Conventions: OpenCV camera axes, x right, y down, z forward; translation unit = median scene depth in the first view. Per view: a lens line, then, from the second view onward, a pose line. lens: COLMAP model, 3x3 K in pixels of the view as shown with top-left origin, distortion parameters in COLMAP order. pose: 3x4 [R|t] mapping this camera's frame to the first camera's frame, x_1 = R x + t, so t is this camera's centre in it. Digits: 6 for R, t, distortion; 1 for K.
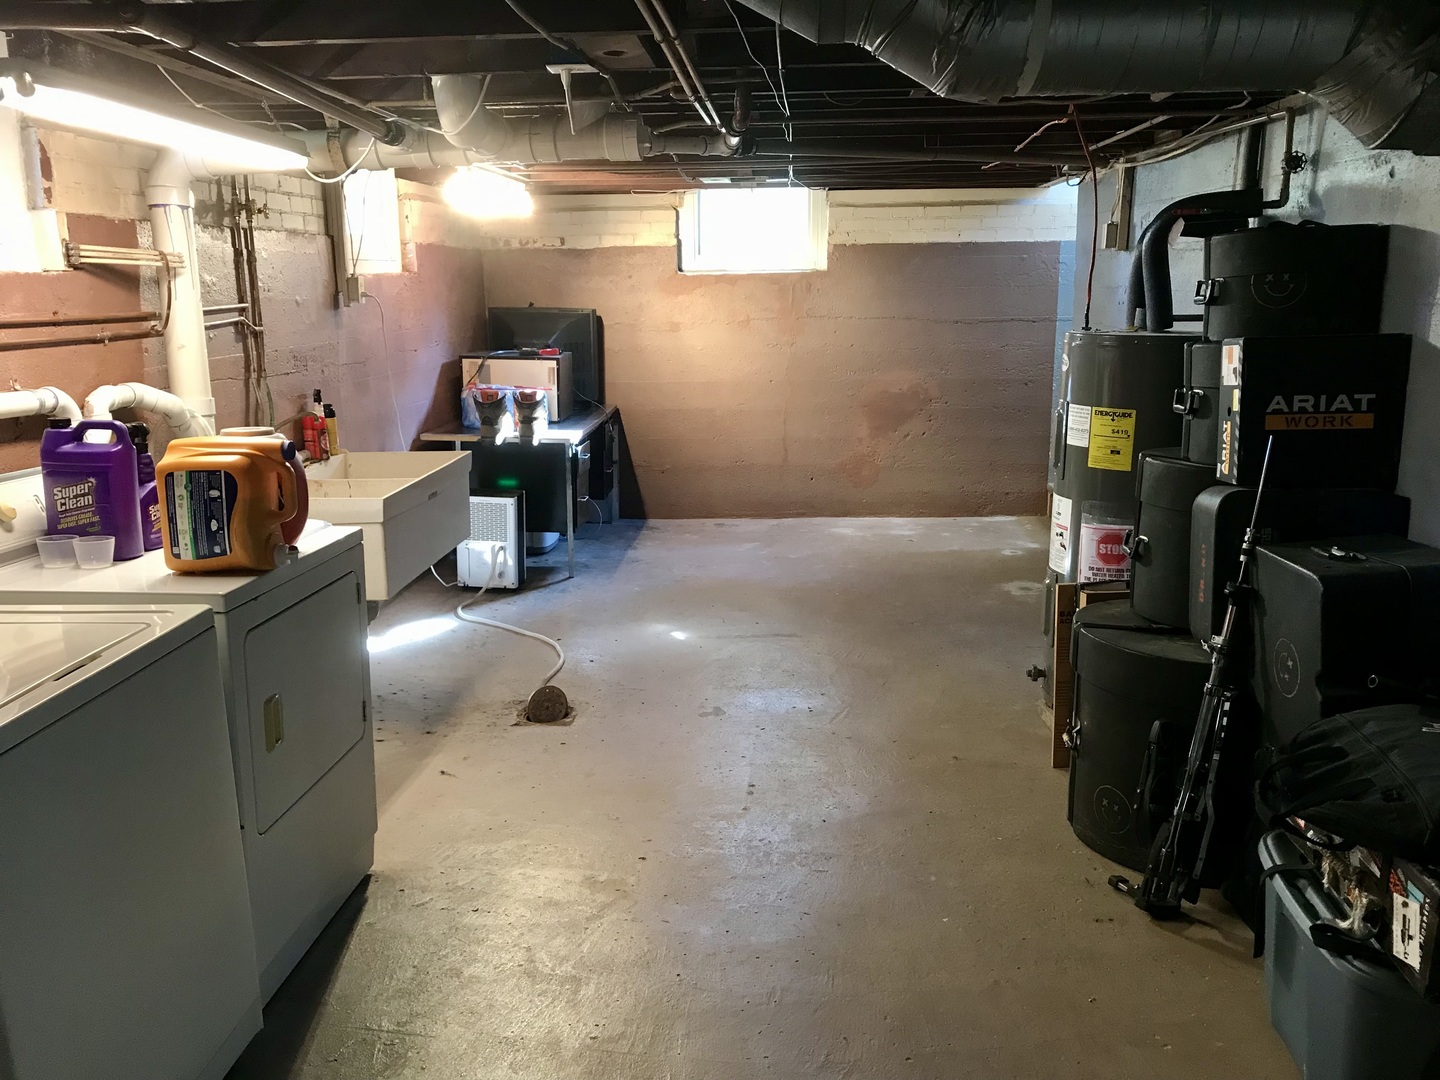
lens RADIAL K [[1159.2, 0, 720.0], [0, 1159.2, 540.0], [0, 0, 1]] dist [0.014776, -0.001396]
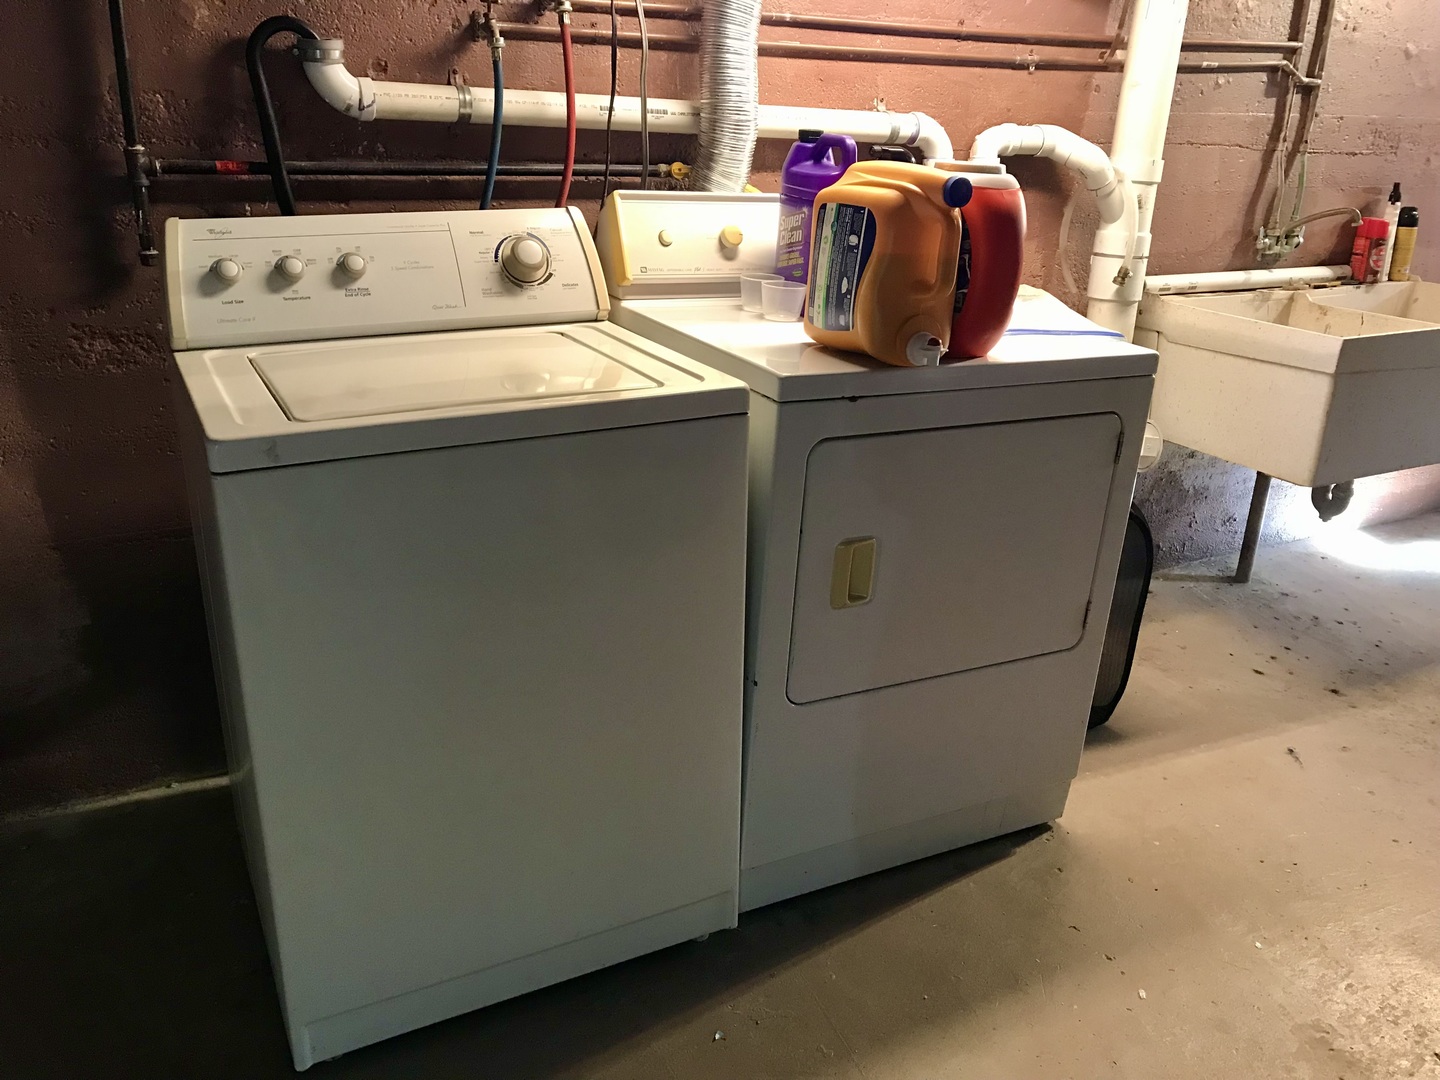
lens RADIAL K [[1159.2, 0, 720.0], [0, 1159.2, 540.0], [0, 0, 1]] dist [0.014776, -0.001396]
pose [[0.519842, 0.333349, -0.786538, 0.099096], [-0.219338, 0.941939, 0.254245, -0.021271], [0.825624, 0.040351, 0.562776, 0.385924]]
